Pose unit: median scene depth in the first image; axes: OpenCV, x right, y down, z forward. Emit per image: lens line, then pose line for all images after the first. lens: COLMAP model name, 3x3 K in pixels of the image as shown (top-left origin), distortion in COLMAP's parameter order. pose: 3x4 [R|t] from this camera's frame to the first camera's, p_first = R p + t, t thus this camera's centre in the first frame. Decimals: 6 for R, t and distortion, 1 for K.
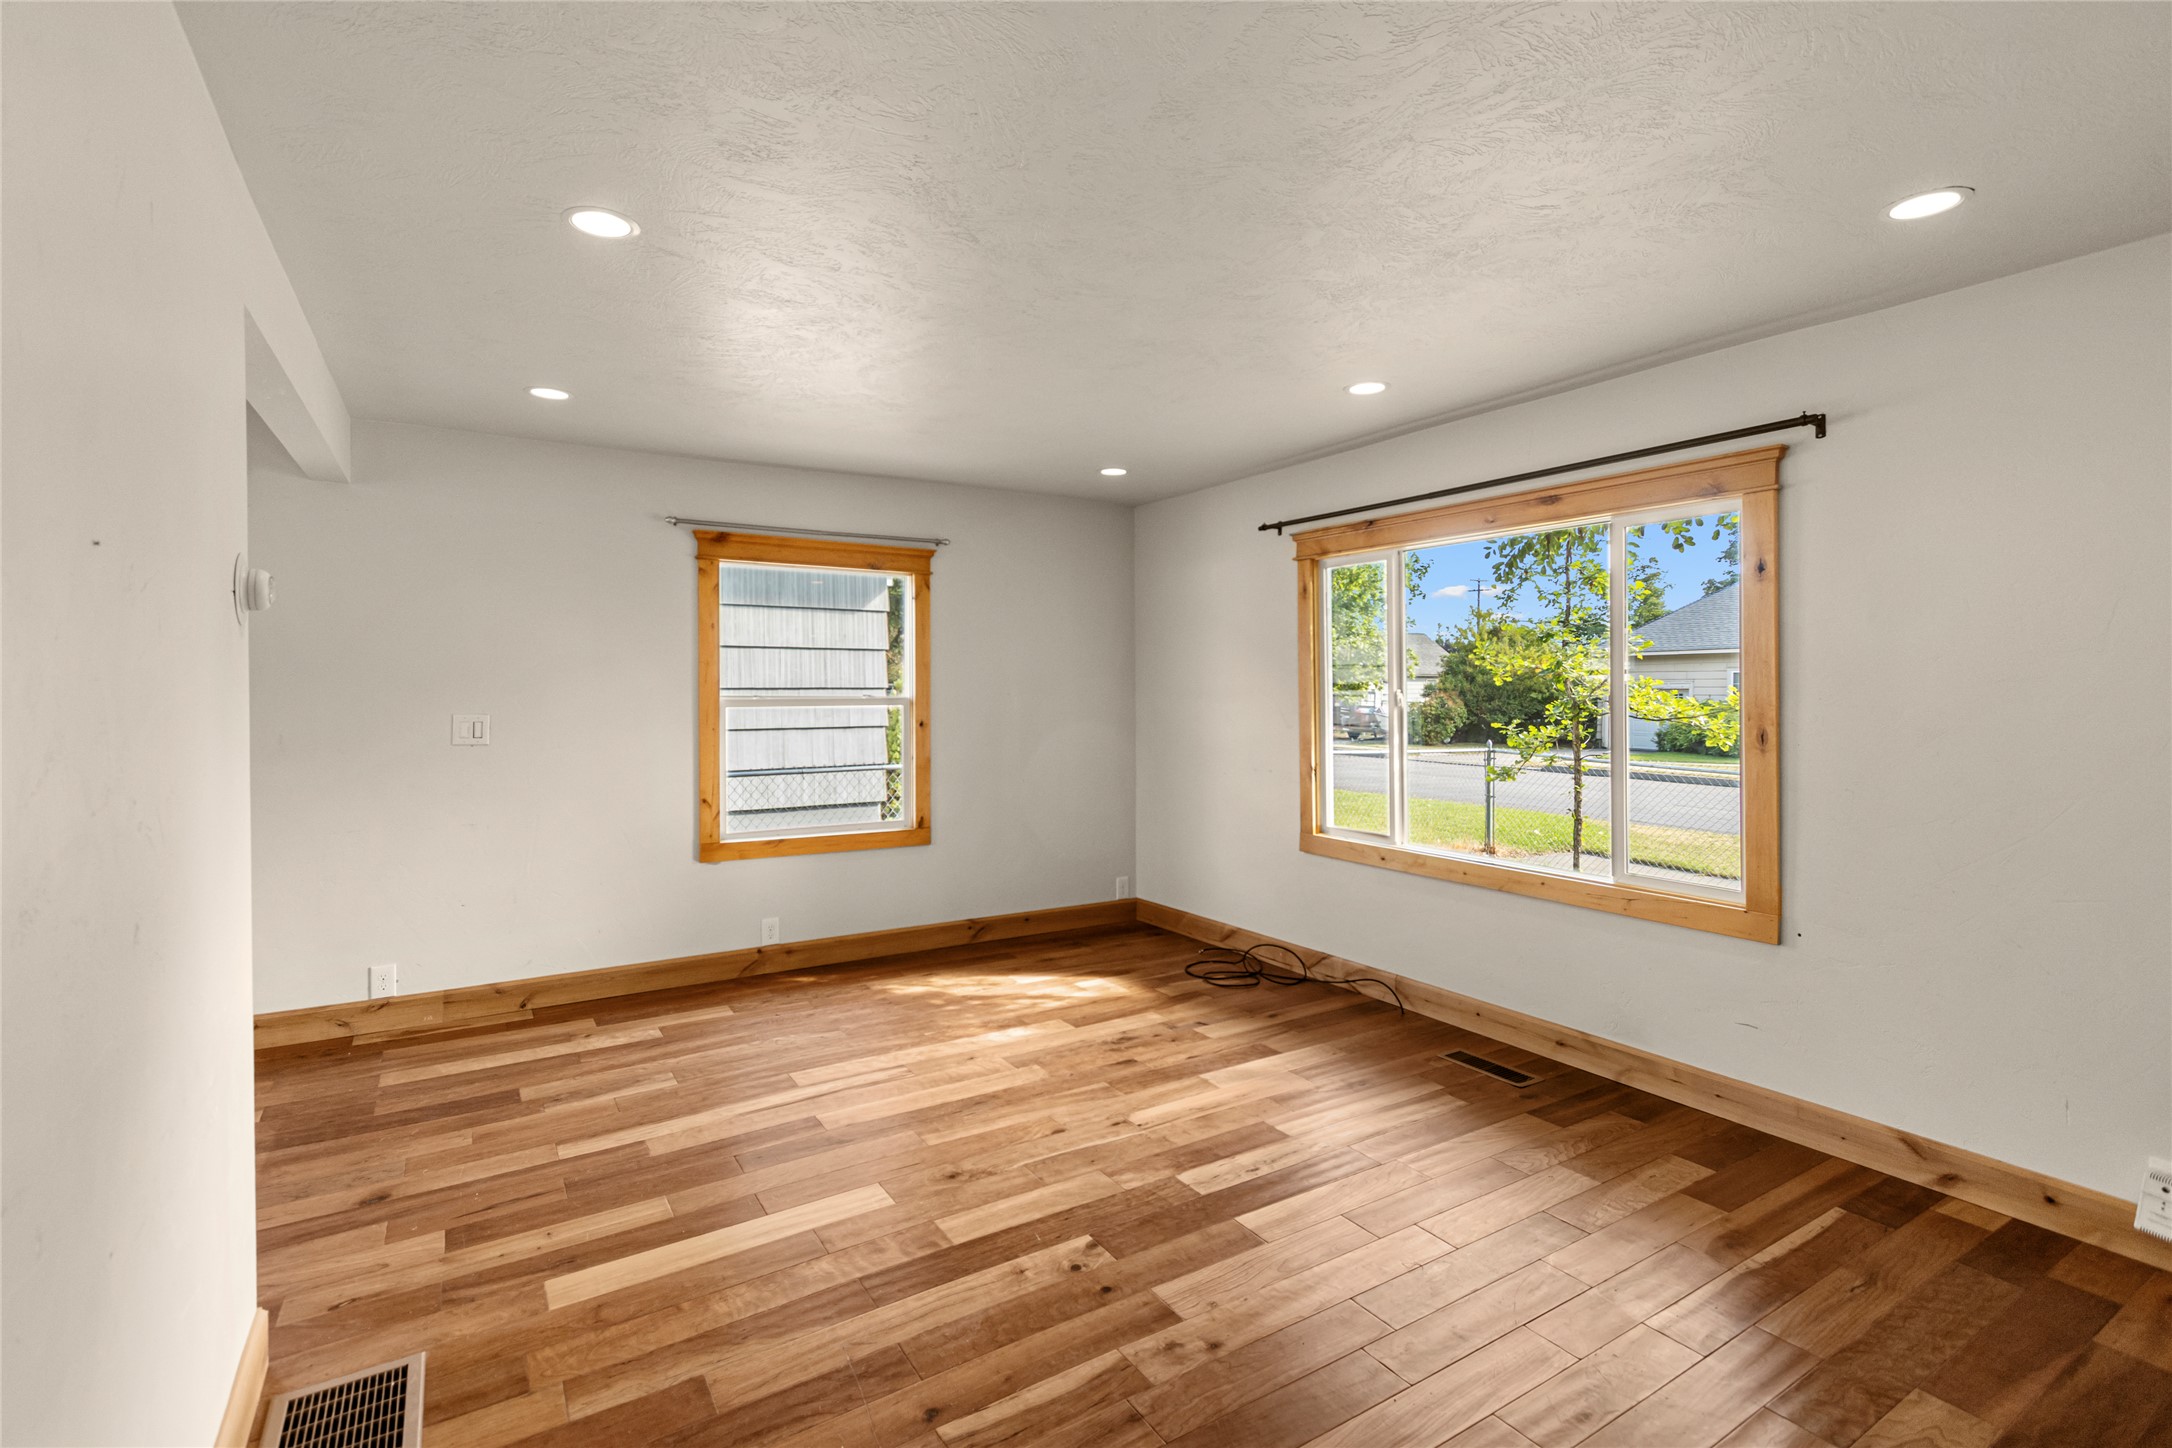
lens RADIAL K [[1006.7, 0, 1065.7], [0, 1006.7, 673.7], [0, 0, 1]] dist [0.004949, -0.002786]
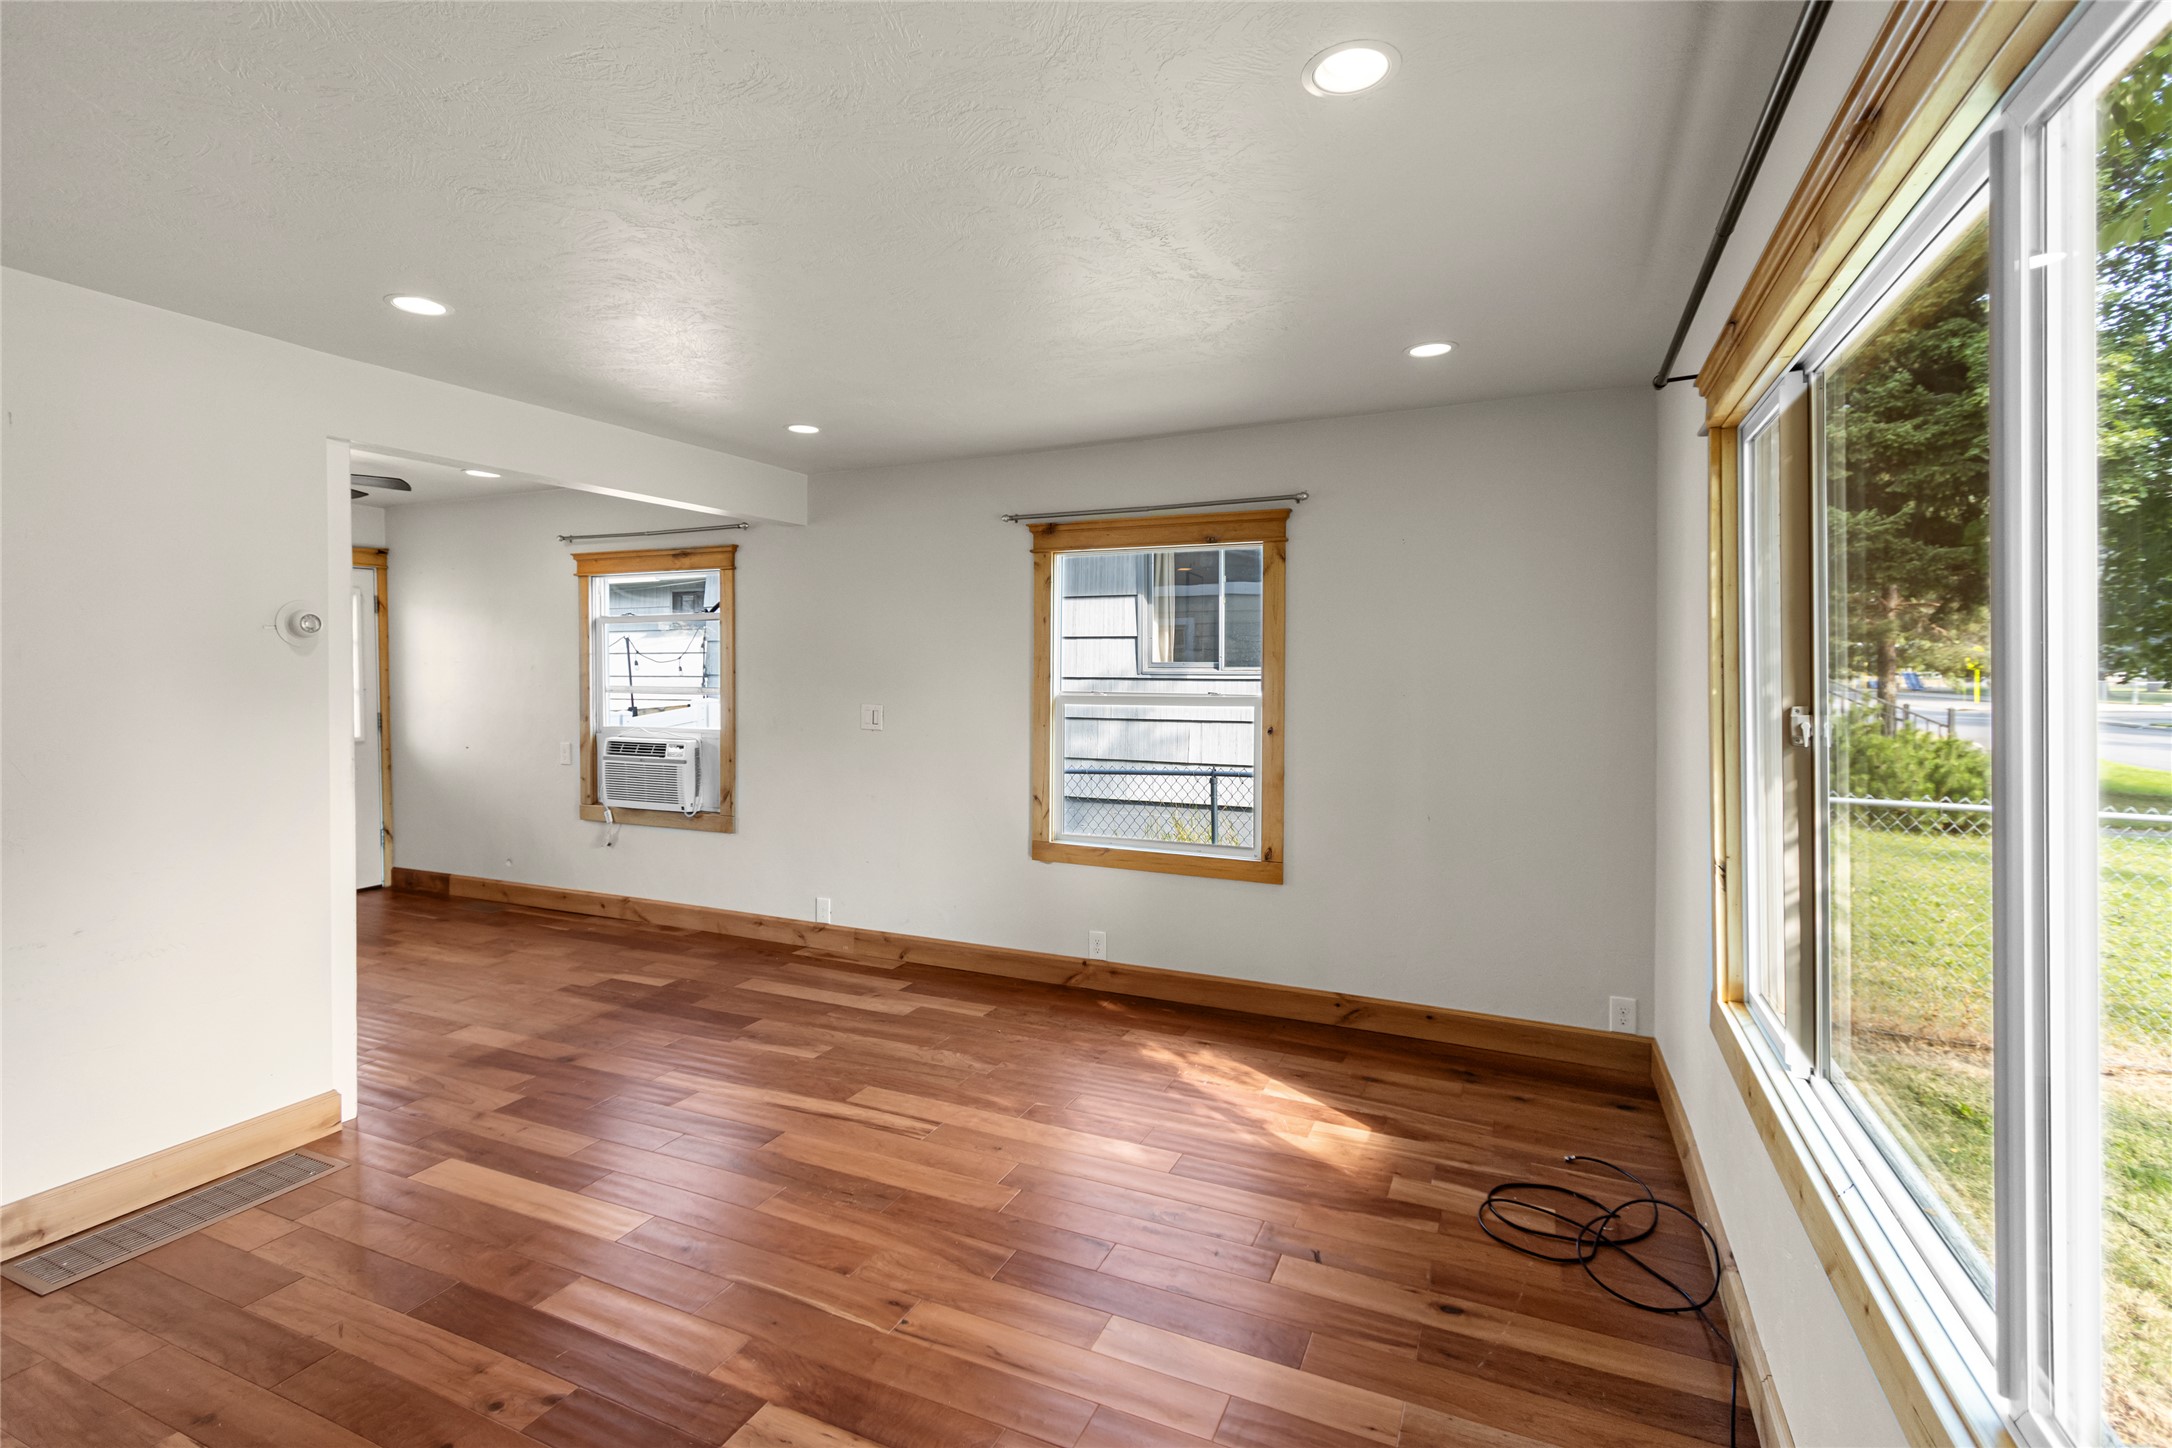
lens RADIAL K [[1006.7, 0, 1069.1], [0, 1006.7, 674.3], [0, 0, 1]] dist [0.004949, -0.002786]
pose [[0.550243, 0.003764, -0.834996, 0.535267], [0.008343, 0.999915, 0.010006, -0.004813], [0.834963, -0.012472, 0.550165, 0.534896]]
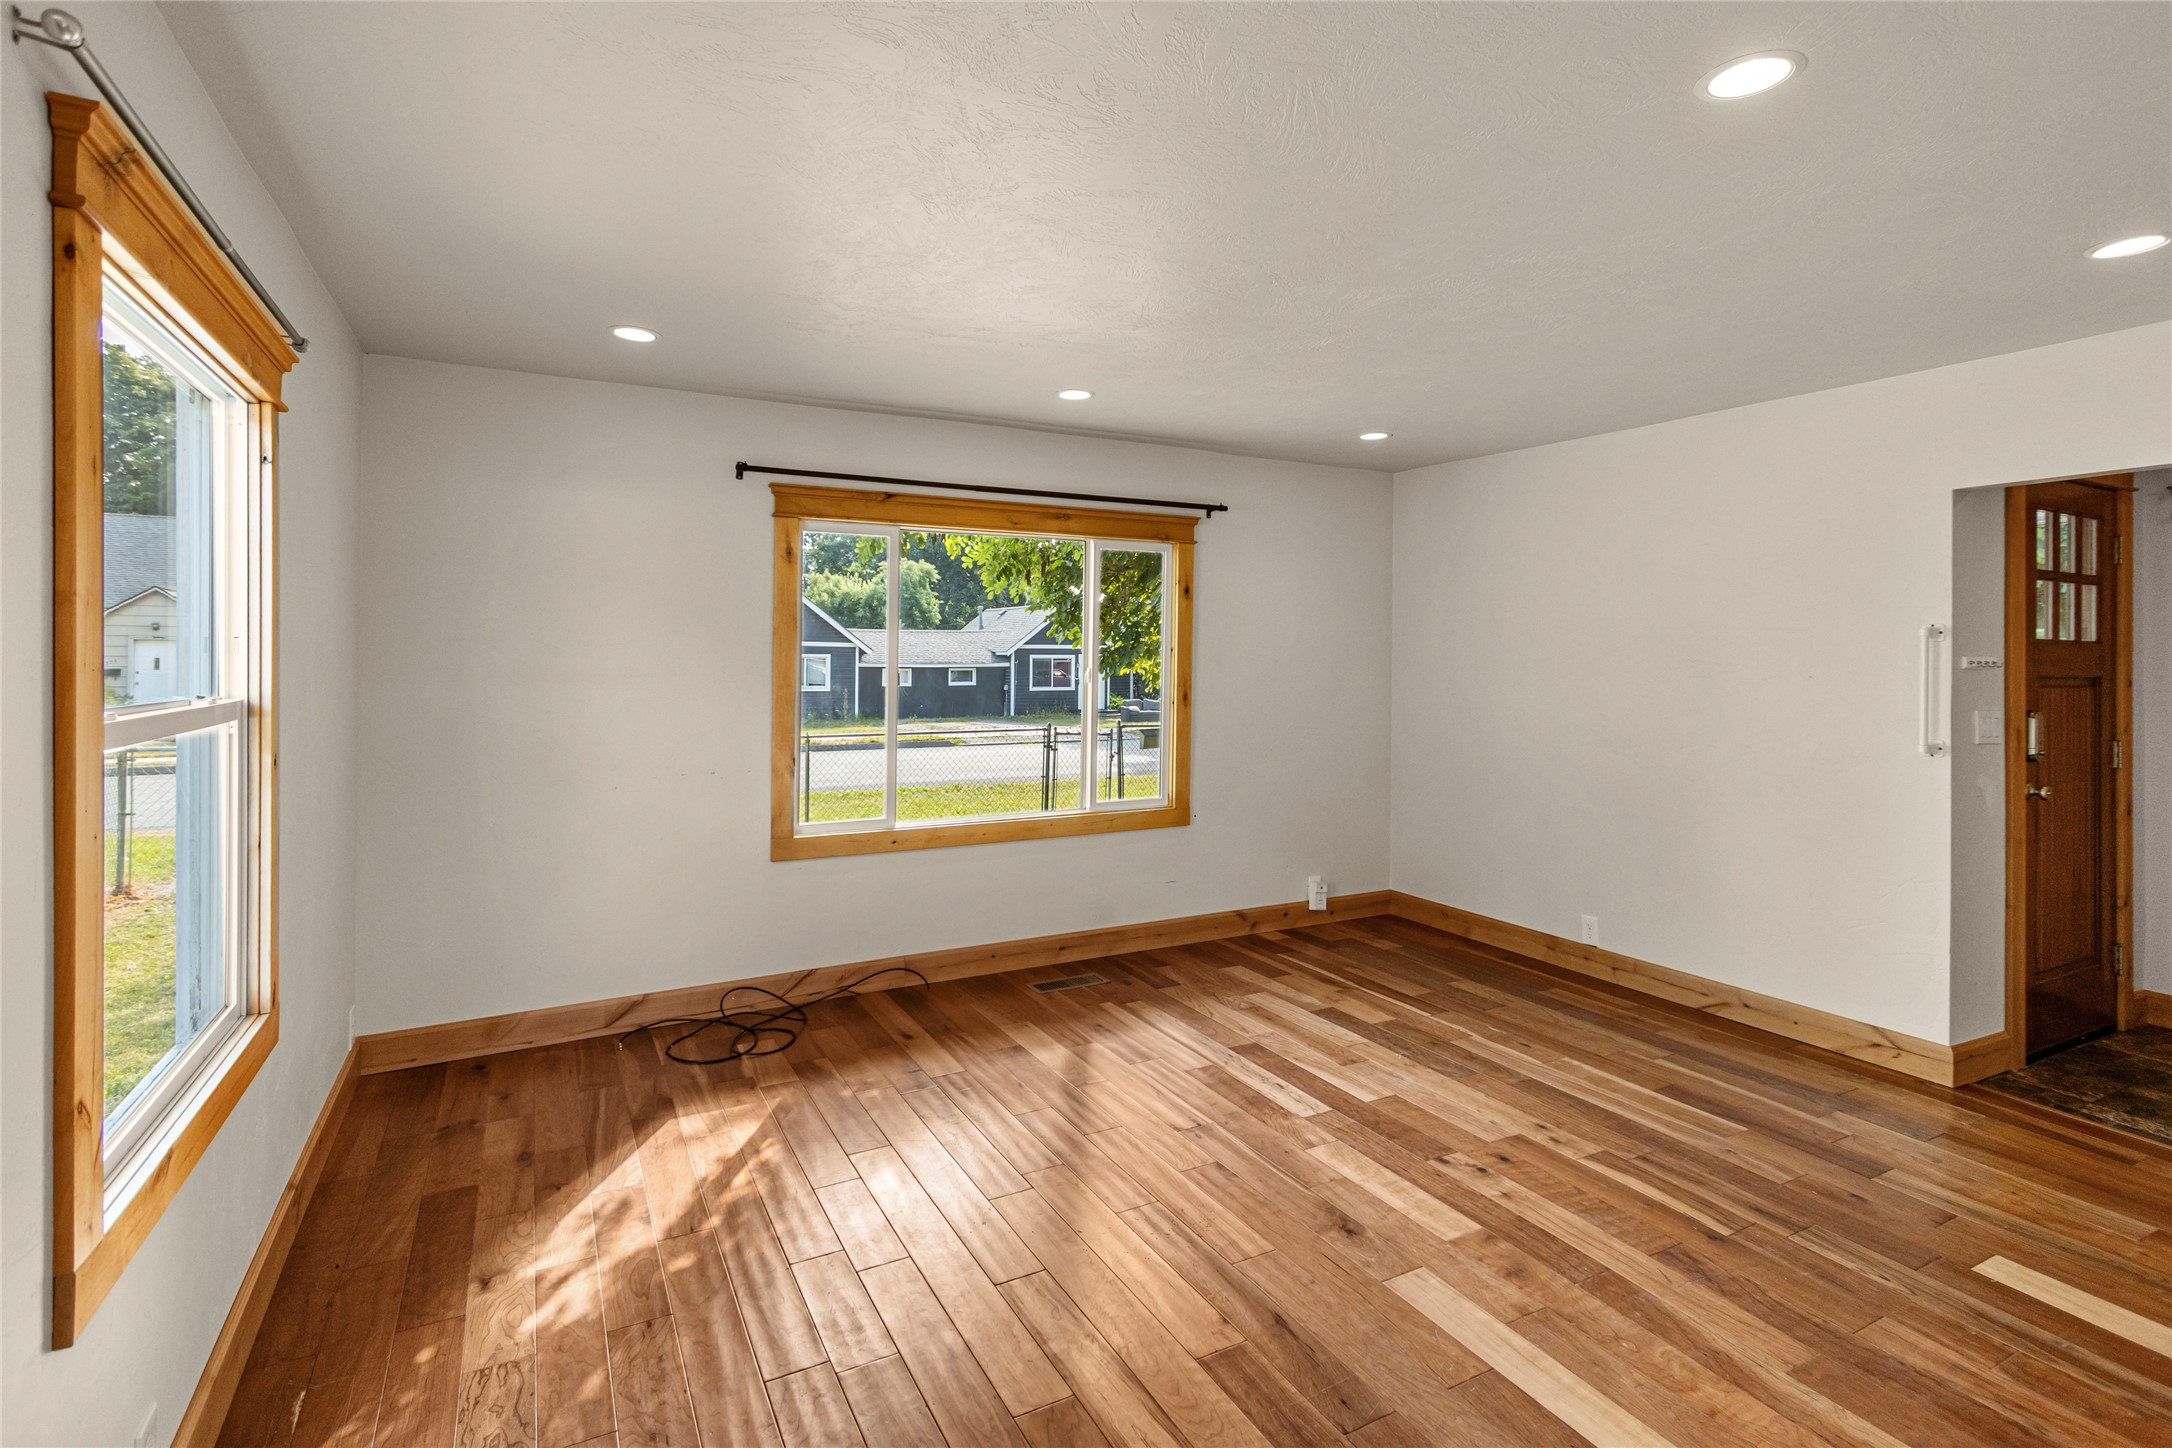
lens RADIAL K [[1006.7, 0, 1071.0], [0, 1006.7, 655.8], [0, 0, 1]] dist [0.004949, -0.002786]
pose [[0.067674, 0.002012, 0.997705, -0.674117], [-0.016562, 0.999862, -0.000892, 0.000585], [-0.997570, -0.016464, 0.067698, 0.795340]]
